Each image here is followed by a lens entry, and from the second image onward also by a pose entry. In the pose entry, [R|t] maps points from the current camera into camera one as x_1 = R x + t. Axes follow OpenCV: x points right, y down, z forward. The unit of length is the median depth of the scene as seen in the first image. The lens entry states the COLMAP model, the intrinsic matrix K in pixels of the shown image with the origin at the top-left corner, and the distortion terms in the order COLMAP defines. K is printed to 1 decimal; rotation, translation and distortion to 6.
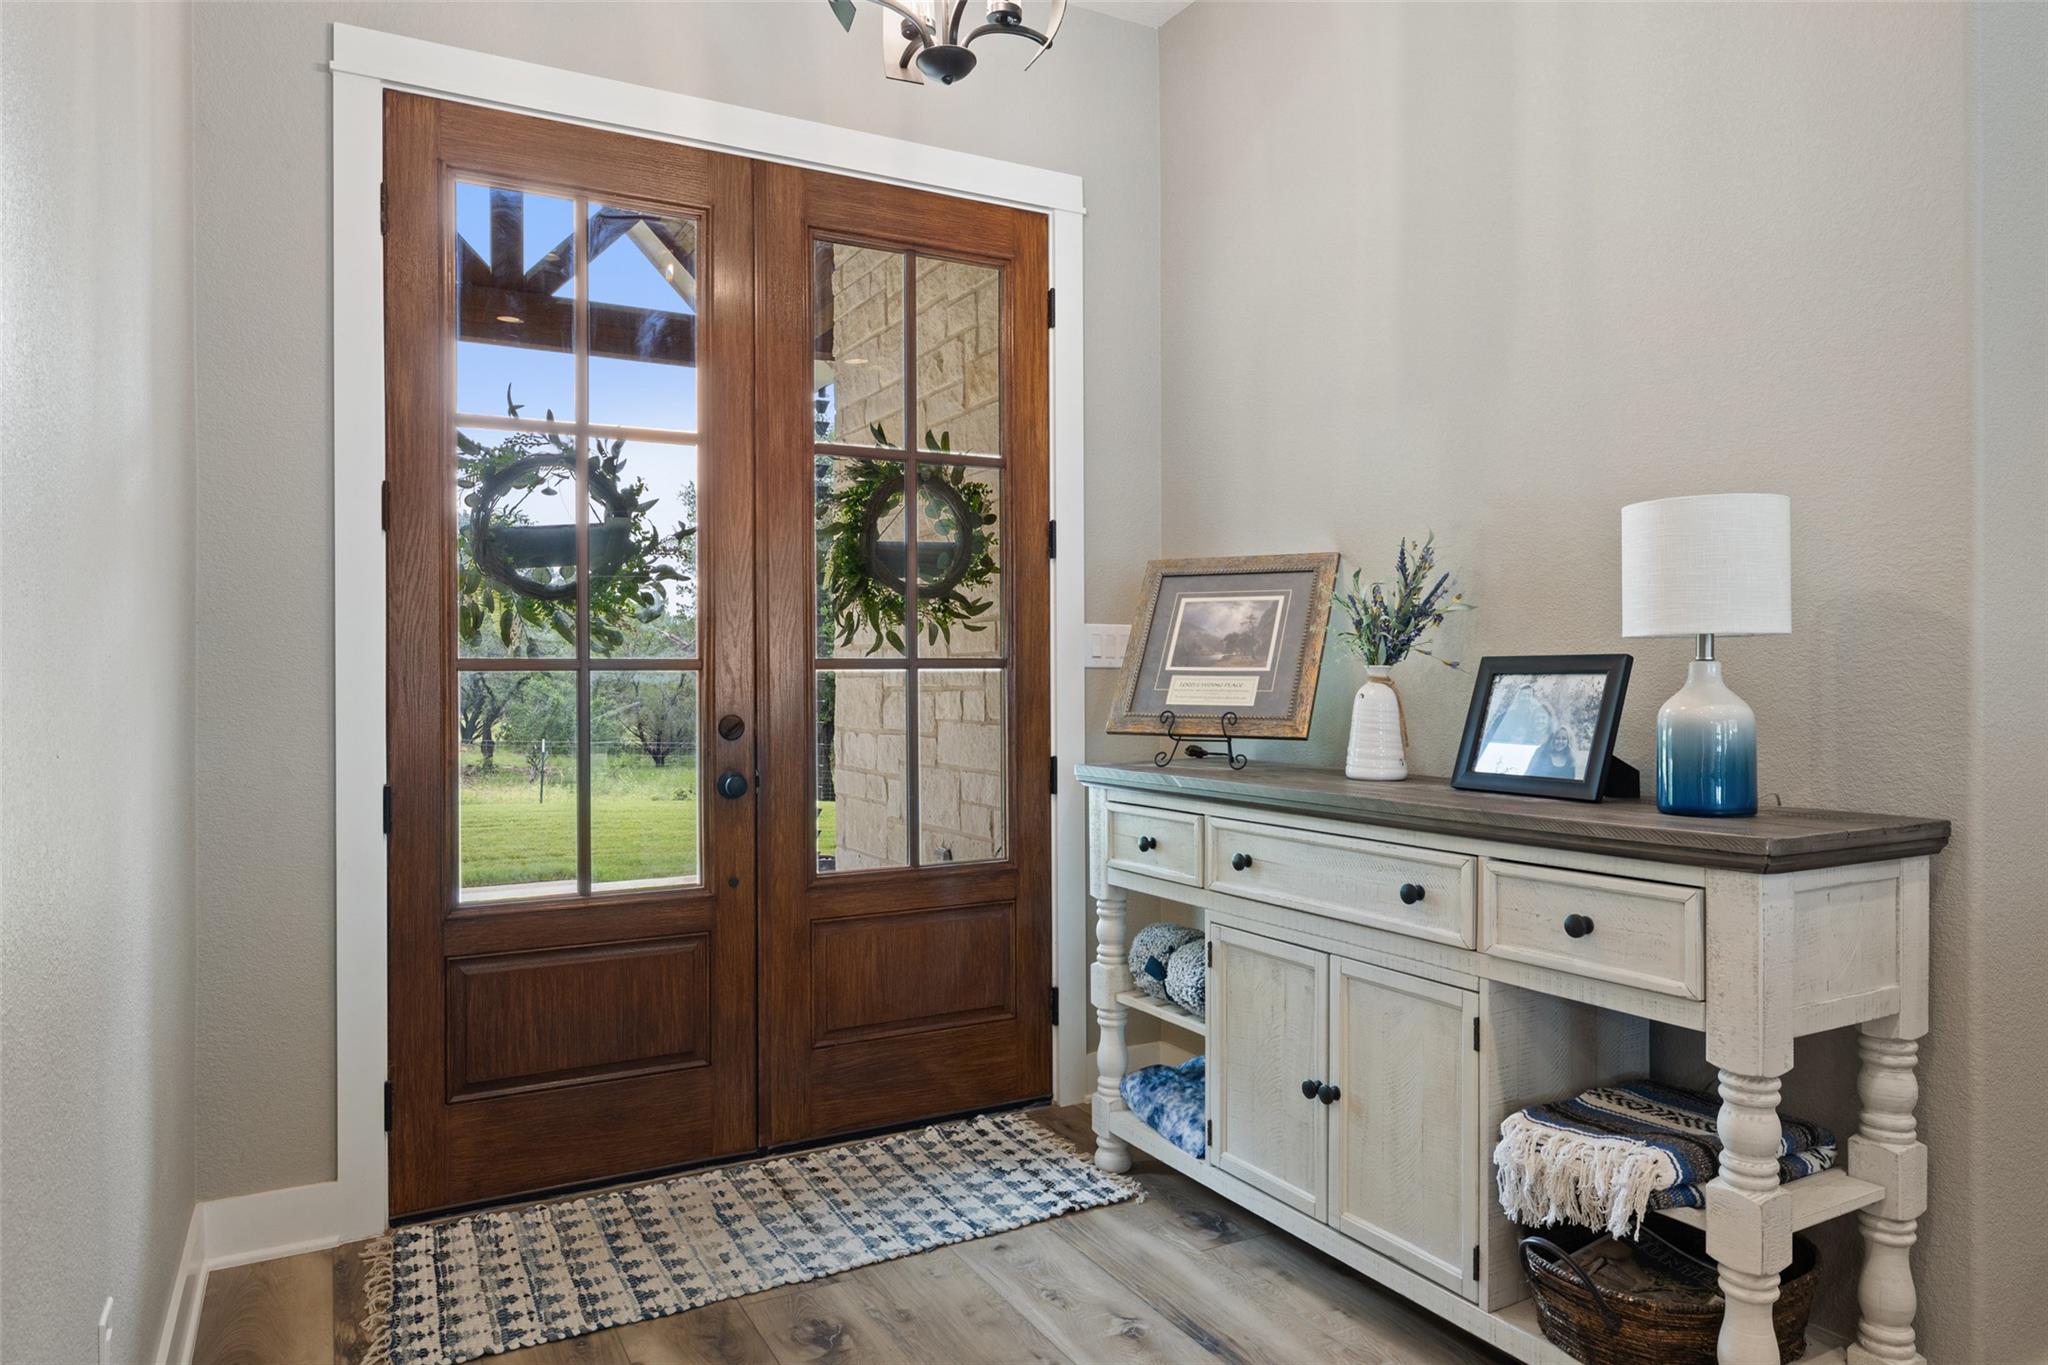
lens RADIAL K [[1291.5, 0, 1021.9], [0, 1291.5, 682.3], [0, 0, 1]] dist [-0.001603, -0.000061]
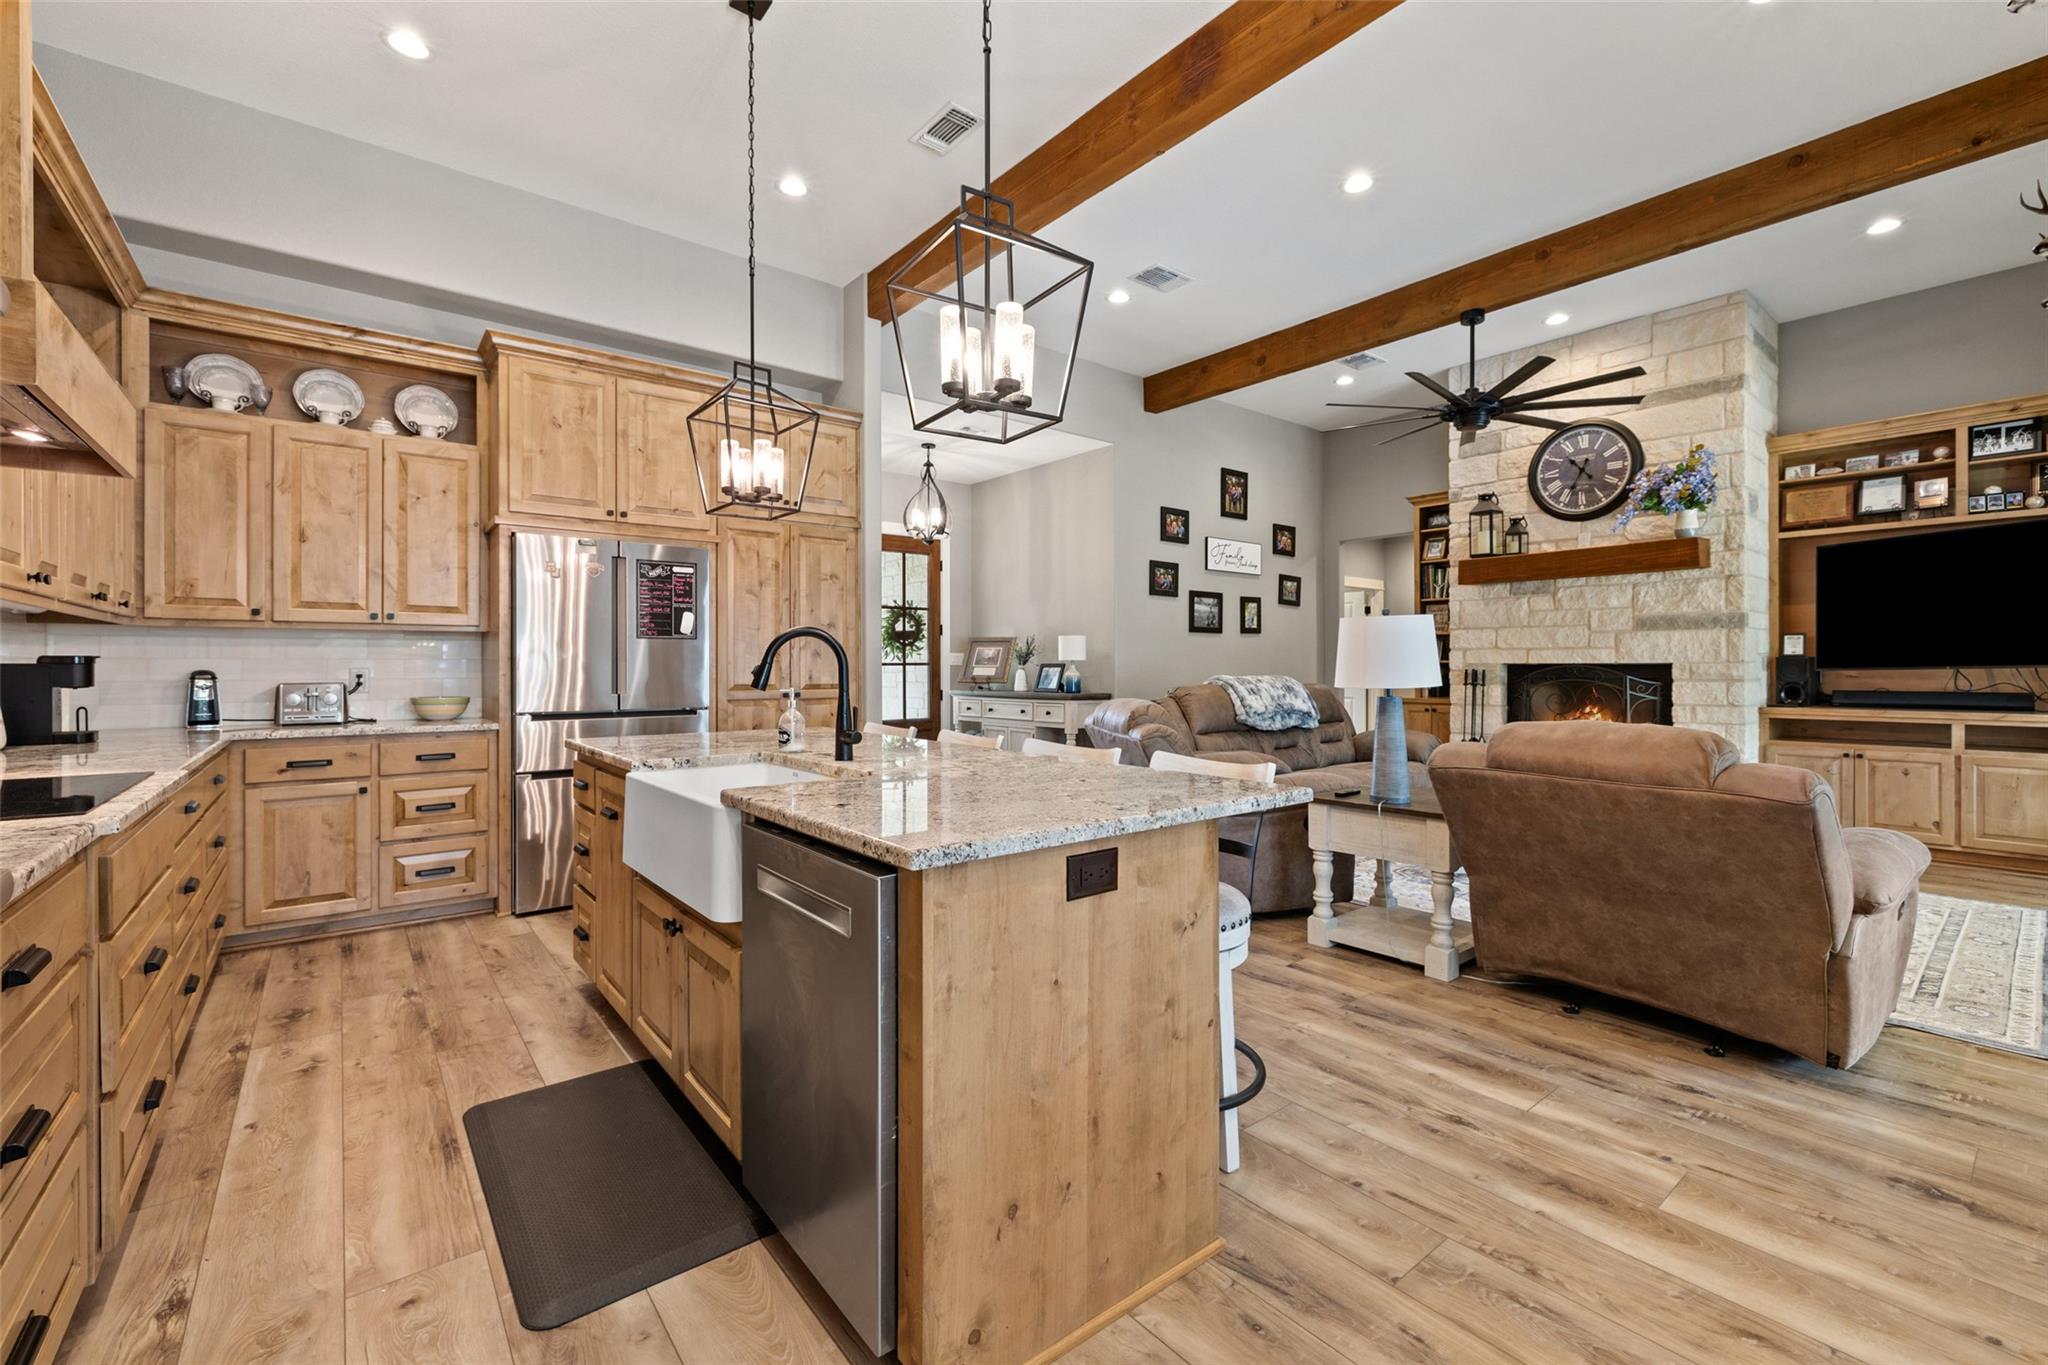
lens RADIAL K [[850.8, 0, 1025.1], [0, 850.8, 674.8], [0, 0, 1]] dist [-0.000057, 0.000000]
pose [[0.982917, 0.005245, 0.183972, -0.196330], [-0.005299, 0.999986, -0.000198, 0.015950], [-0.183971, -0.000781, 0.982931, -1.483615]]
